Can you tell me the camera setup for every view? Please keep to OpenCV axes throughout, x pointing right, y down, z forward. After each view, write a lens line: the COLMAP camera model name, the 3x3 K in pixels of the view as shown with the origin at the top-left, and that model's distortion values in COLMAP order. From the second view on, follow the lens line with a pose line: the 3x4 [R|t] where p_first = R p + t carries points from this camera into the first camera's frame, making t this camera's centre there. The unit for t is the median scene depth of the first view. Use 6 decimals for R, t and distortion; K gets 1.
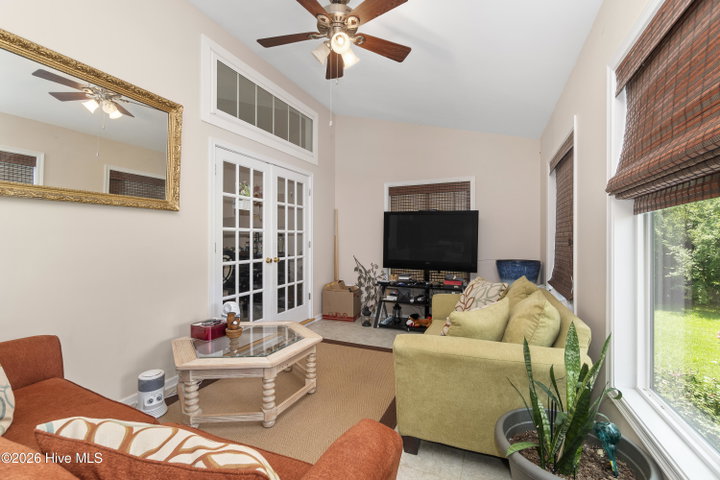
lens RADIAL K [[311.6, 0, 353.6], [0, 311.6, 238.9], [0, 0, 1]] dist [0.000141, 0.000355]
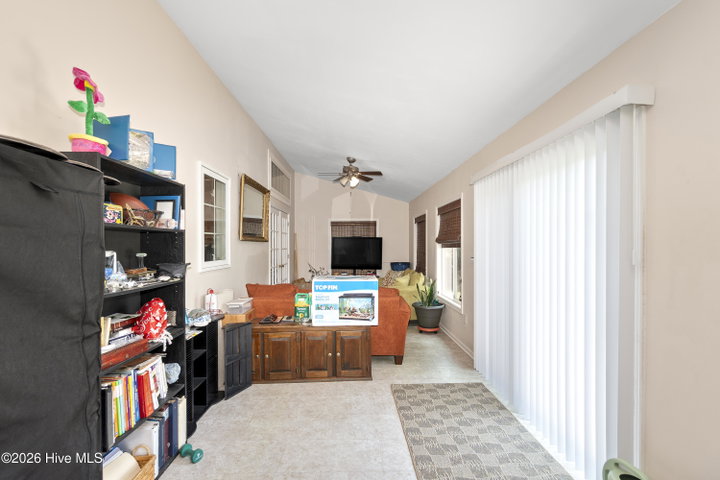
lens RADIAL K [[306.7, 0, 359.8], [0, 306.7, 248.0], [0, 0, 1]] dist [0.000061, 0.000068]
pose [[0.896051, -0.003051, 0.443940, -0.594767], [0.002477, 0.999995, 0.001873, -0.030821], [-0.443943, -0.000578, 0.896055, -0.687434]]
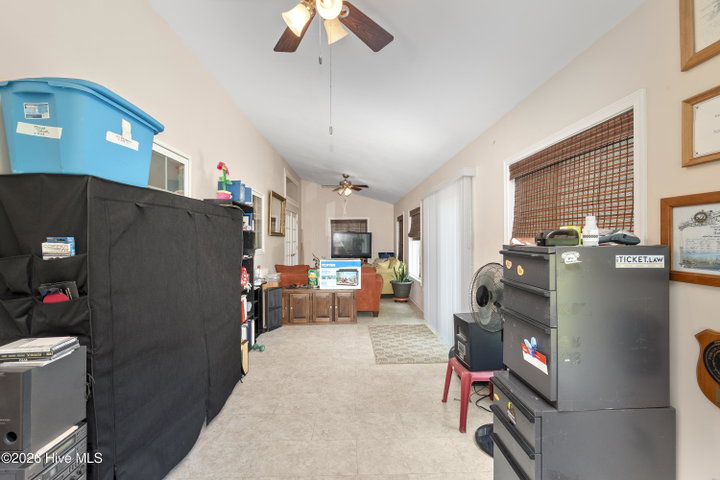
lens RADIAL K [[311.6, 0, 353.6], [0, 311.6, 238.9], [0, 0, 1]] dist [0.000141, 0.000355]
pose [[0.903571, -0.001423, 0.428435, -0.784553], [0.004351, 0.999973, -0.005855, -0.028643], [-0.428415, 0.007155, 0.903554, -1.163286]]
